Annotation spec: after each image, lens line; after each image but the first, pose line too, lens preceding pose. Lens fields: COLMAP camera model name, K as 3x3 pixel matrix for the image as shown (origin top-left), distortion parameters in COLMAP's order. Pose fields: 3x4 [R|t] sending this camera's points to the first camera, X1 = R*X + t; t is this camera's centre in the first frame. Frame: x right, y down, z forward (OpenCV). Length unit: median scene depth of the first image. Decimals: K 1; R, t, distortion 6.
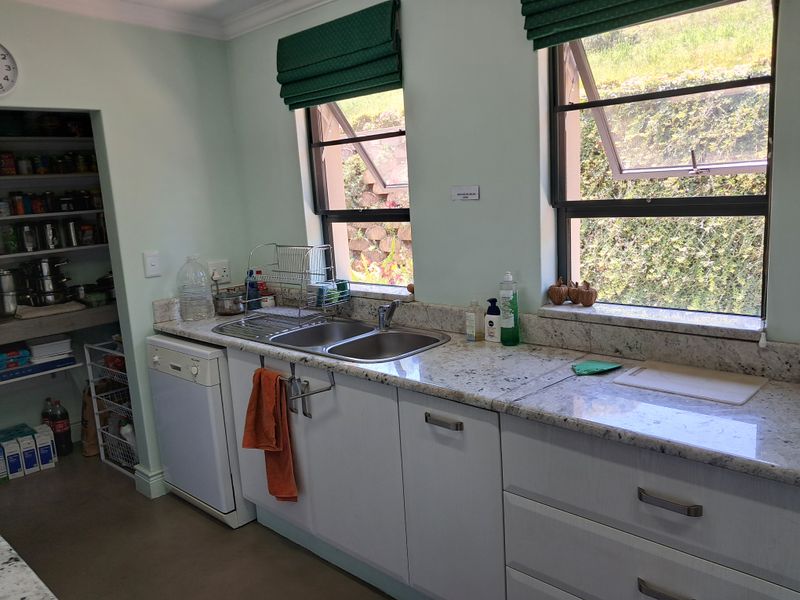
lens RADIAL K [[635.0, 0, 399.9], [0, 635.0, 300.3], [0, 0, 1]] dist [0.035849, -0.056235]
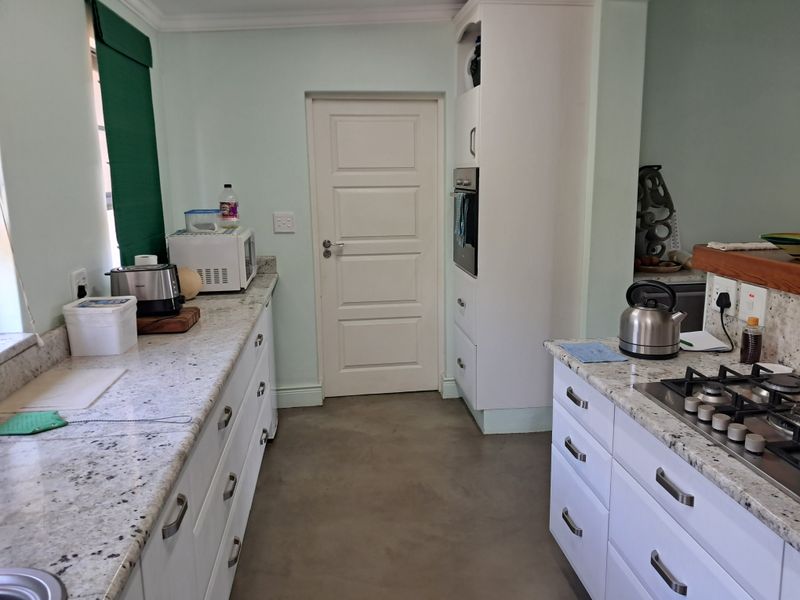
lens RADIAL K [[635.0, 0, 400.2], [0, 635.0, 298.9], [0, 0, 1]] dist [0.035849, -0.056235]
pose [[-0.772106, -0.048248, 0.633660, -0.578390], [0.178089, 0.940733, 0.288628, -0.200854], [-0.610030, 0.335699, -0.717753, 1.305504]]
